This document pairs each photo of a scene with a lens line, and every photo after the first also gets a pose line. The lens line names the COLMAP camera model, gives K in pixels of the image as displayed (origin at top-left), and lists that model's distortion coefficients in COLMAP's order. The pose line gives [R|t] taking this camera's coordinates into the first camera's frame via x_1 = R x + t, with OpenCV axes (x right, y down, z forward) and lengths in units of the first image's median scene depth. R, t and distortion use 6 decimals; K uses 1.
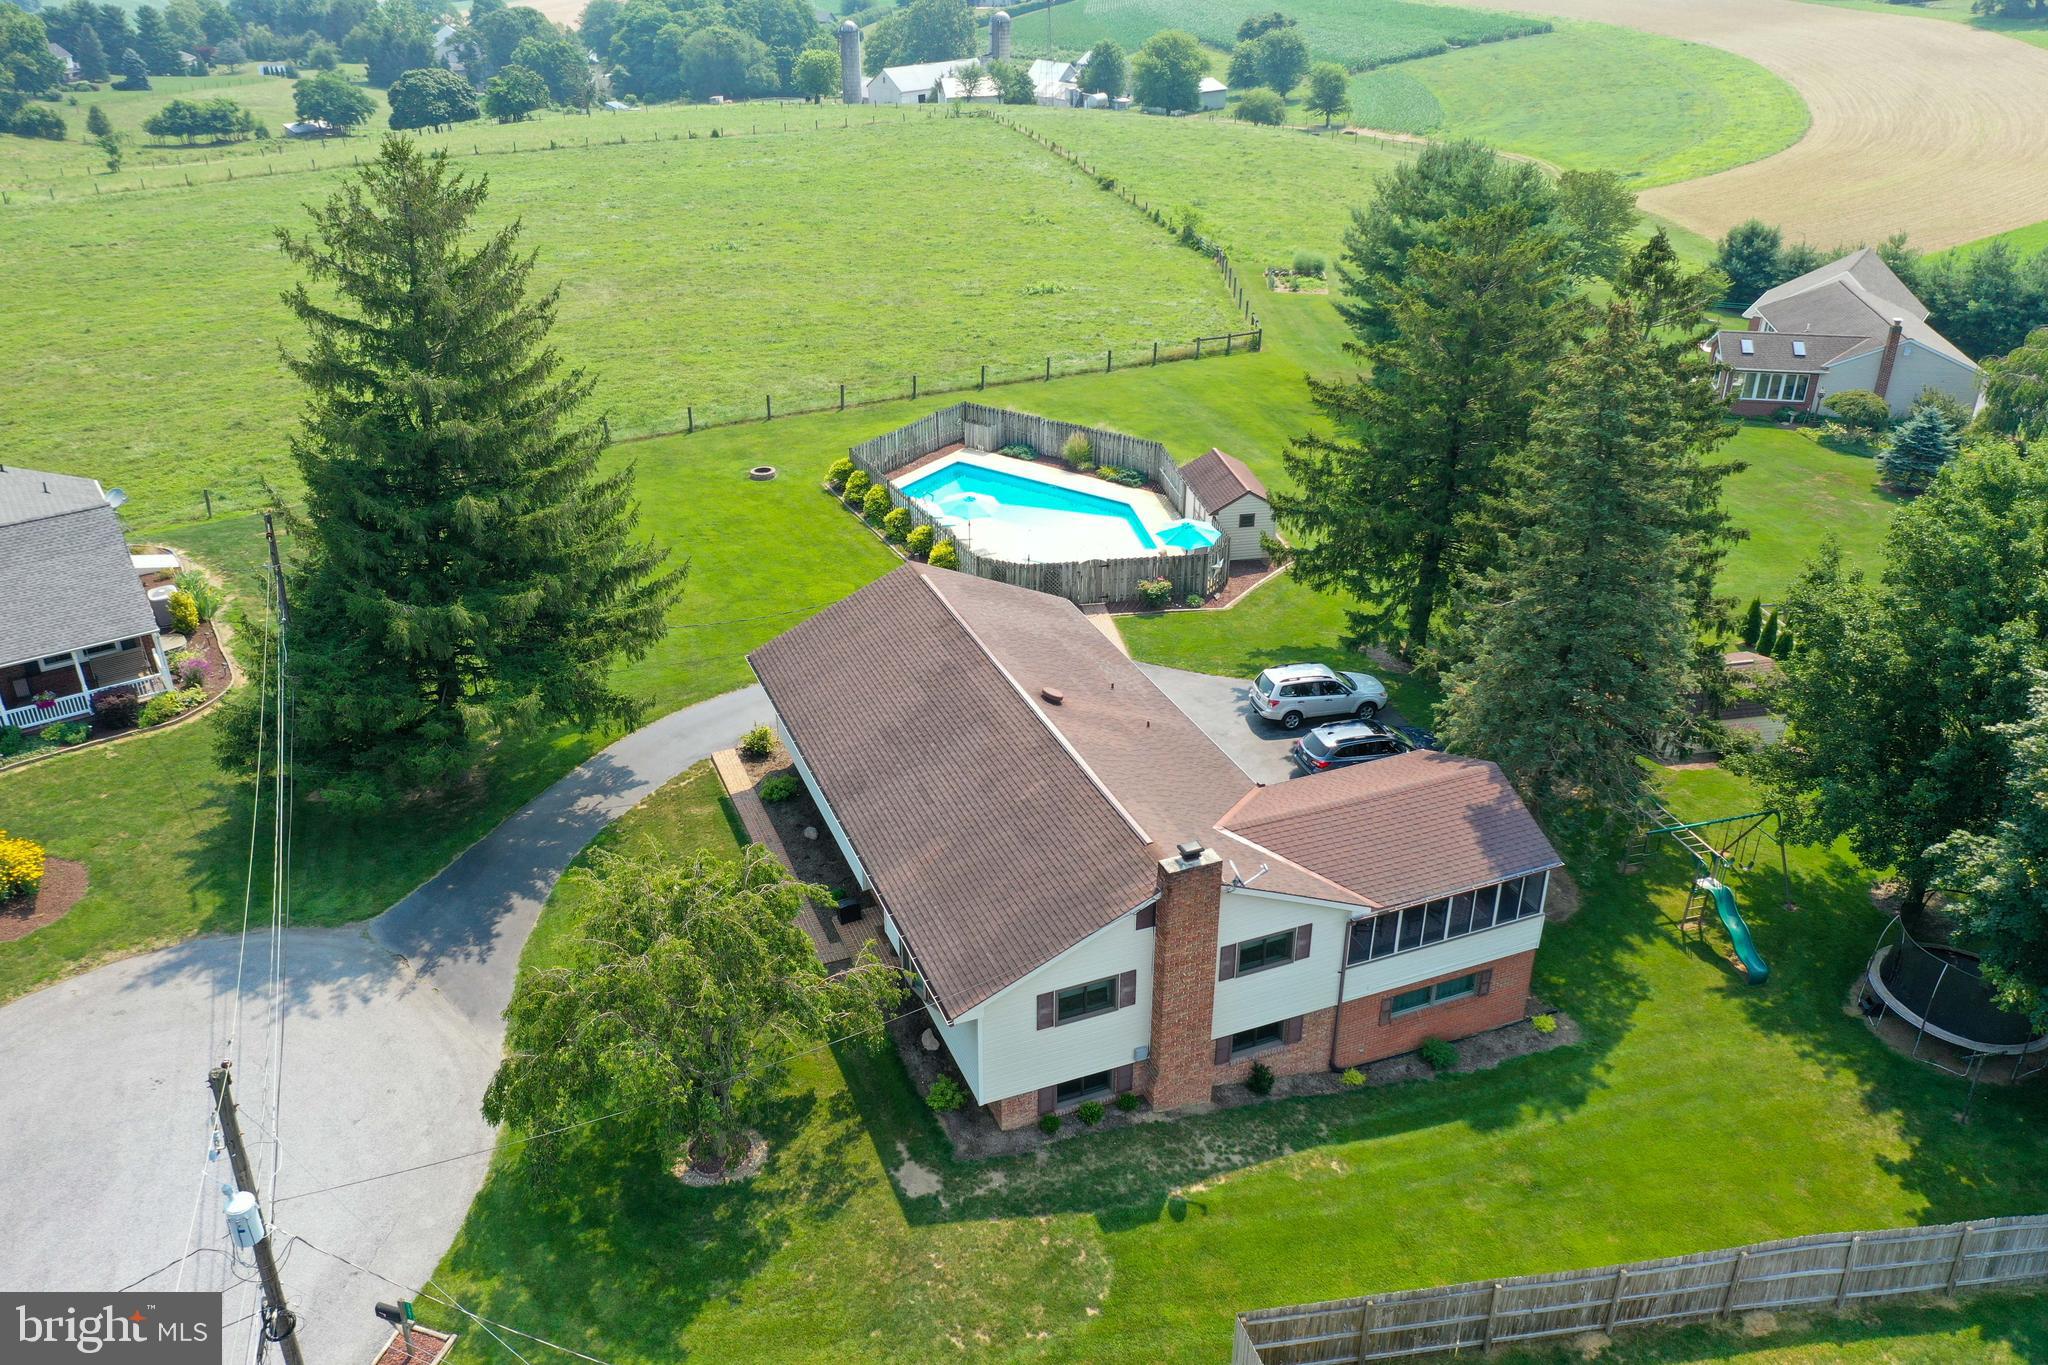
lens RADIAL K [[1603.0, 0, 1024.0], [0, 1603.0, 682.5], [0, 0, 1]] dist [0.001591, -0.002520]
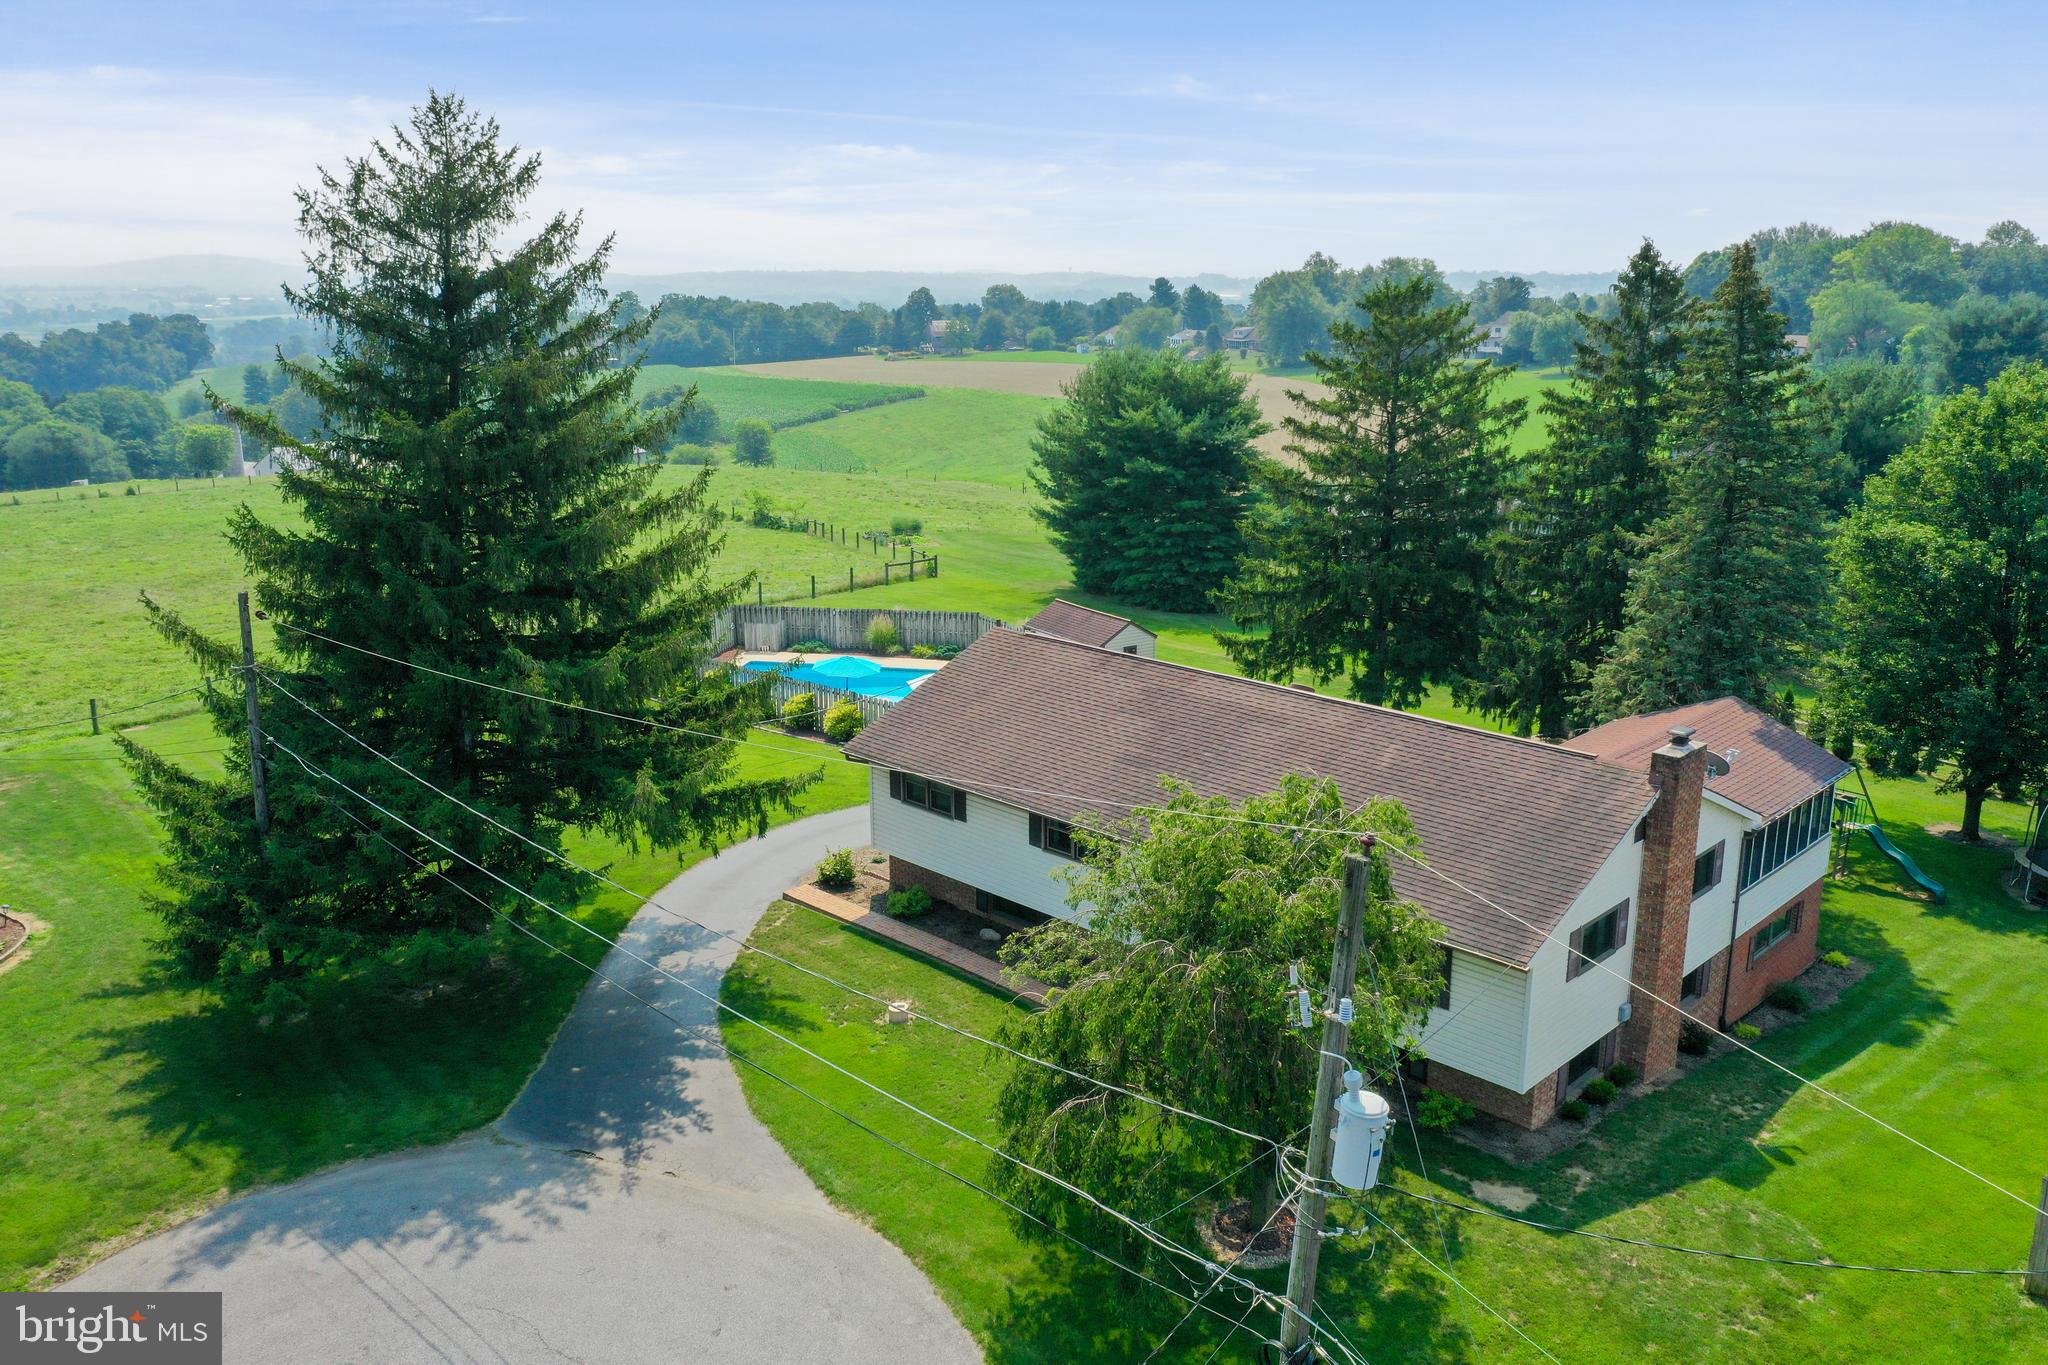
lens RADIAL K [[1603.0, 0, 1024.0], [0, 1603.0, 682.5], [0, 0, 1]] dist [0.001591, -0.002520]
pose [[0.918259, -0.098839, 0.383446, -0.329817], [0.186536, 0.962145, -0.198701, 0.107703], [-0.349291, 0.253986, 0.901935, 0.186882]]
